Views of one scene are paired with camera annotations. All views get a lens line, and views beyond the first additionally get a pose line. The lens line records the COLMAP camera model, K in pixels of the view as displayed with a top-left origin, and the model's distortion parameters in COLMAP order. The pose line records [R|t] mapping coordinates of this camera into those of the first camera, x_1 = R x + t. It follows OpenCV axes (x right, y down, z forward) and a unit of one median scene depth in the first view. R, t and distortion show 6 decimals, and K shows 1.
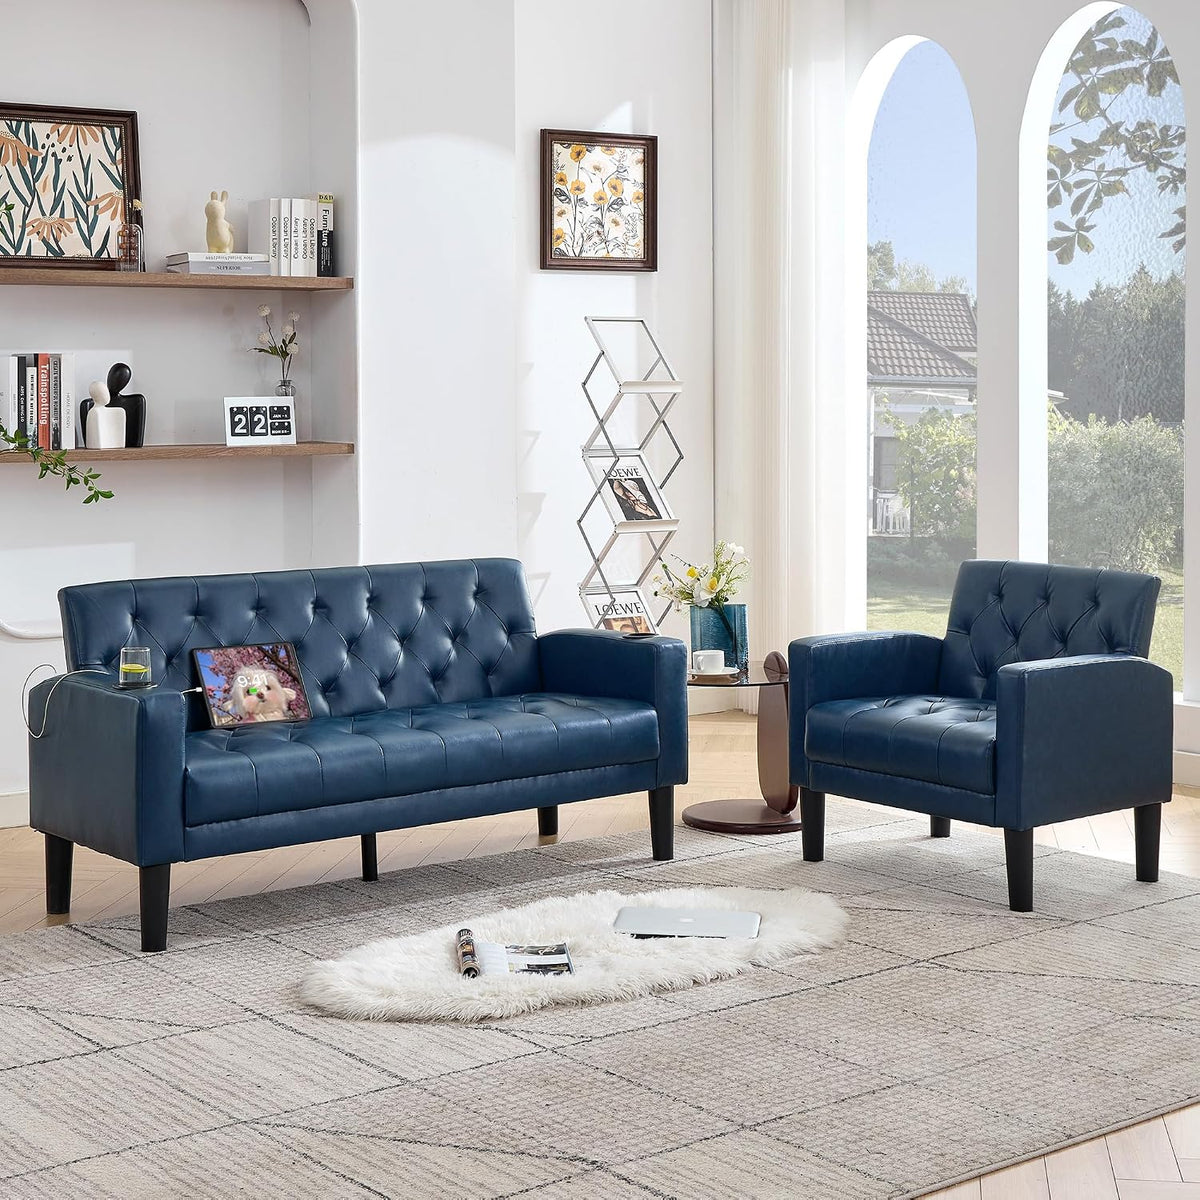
lens RADIAL K [[2268.5, 0, 559.8], [0, 2268.5, 499.9], [0, 0, 1]] dist [0.014947, 0.000000]
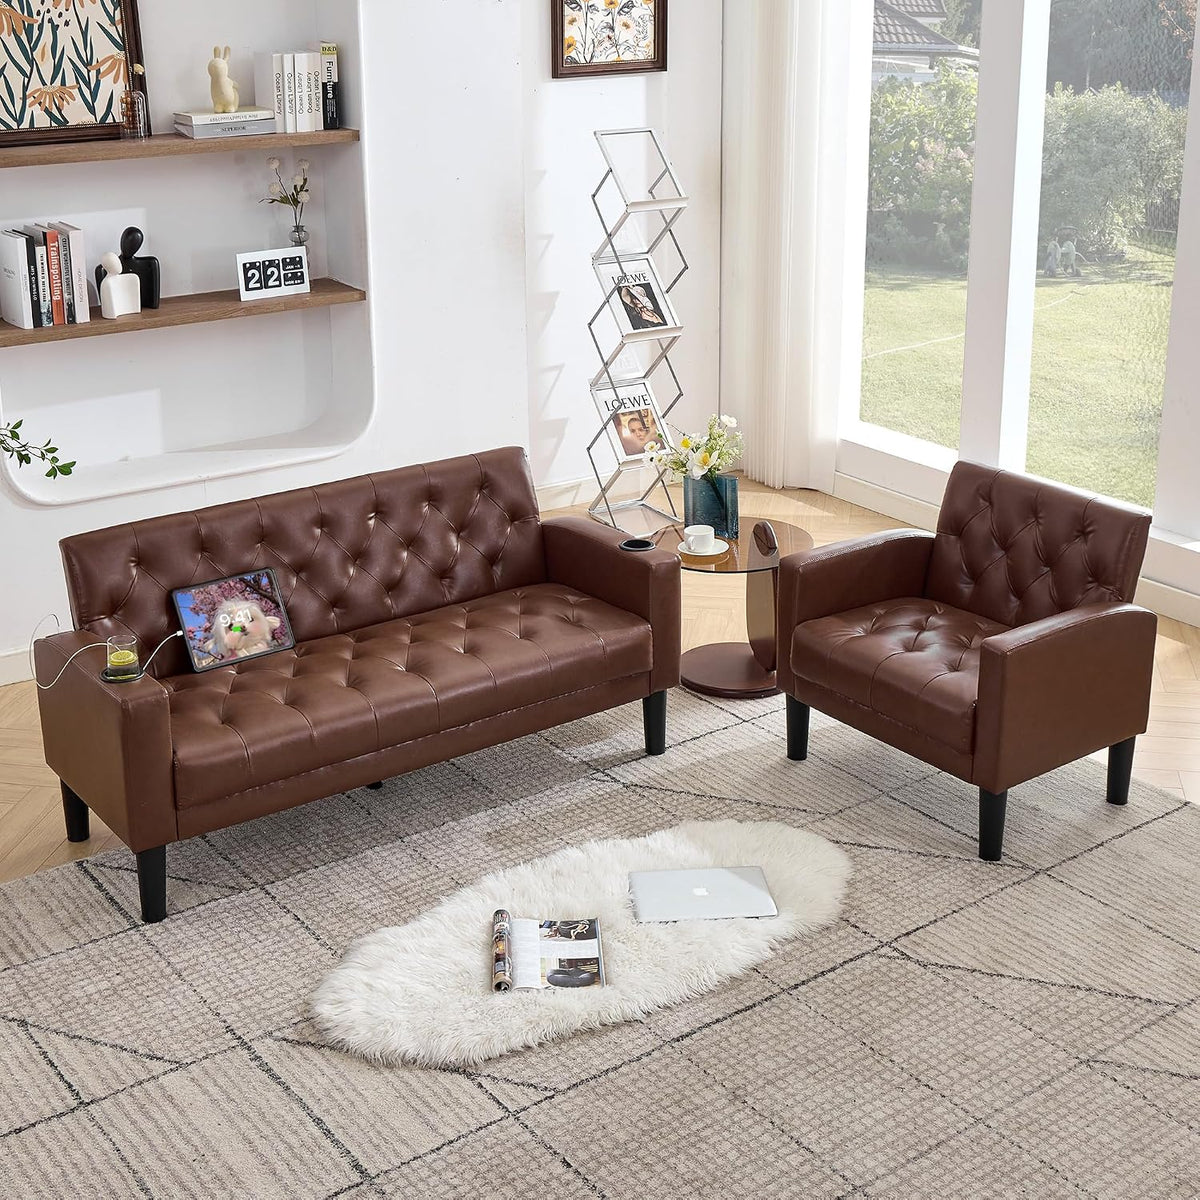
lens RADIAL K [[1827.9, 0, 576.7], [0, 1827.9, 502.3], [0, 0, 1]] dist [0.008286, 0.000000]
pose [[0.999684, 0.003638, -0.024863, 0.028085], [0.002877, 0.966385, 0.257083, -0.151233], [0.024962, -0.257074, 0.966069, 0.174078]]
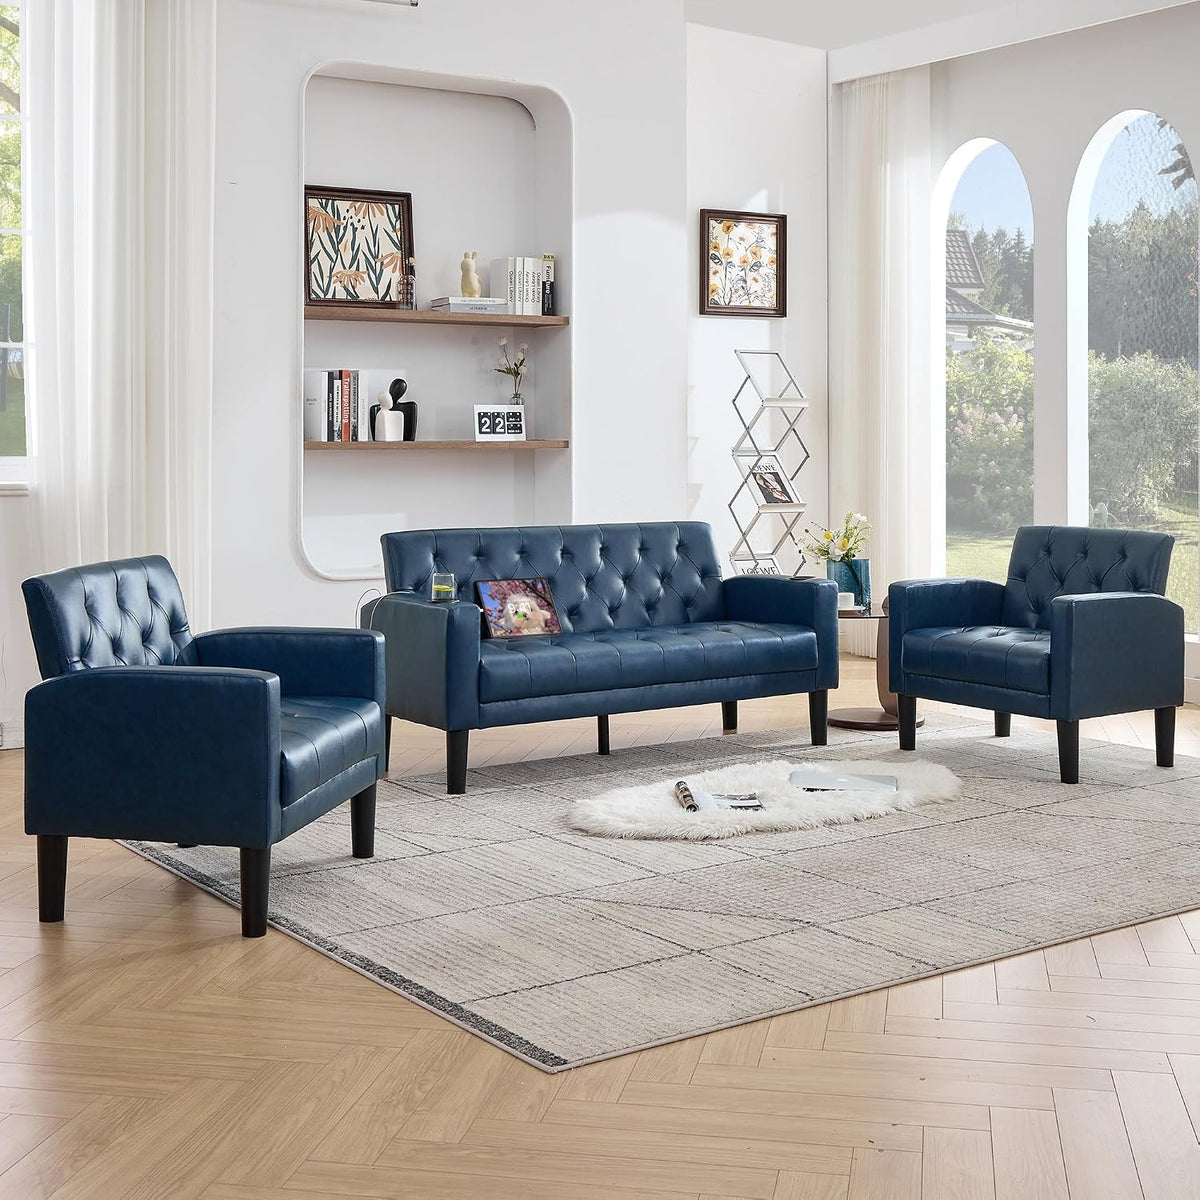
lens RADIAL K [[1827.9, 0, 568.9], [0, 1827.9, 472.6], [0, 0, 1]] dist [0.008286, 0.000000]
pose [[0.999245, 0.001487, -0.038824, -0.050626], [-0.002866, 0.999365, -0.035510, 0.033275], [0.038746, 0.035594, 0.998615, -0.074367]]
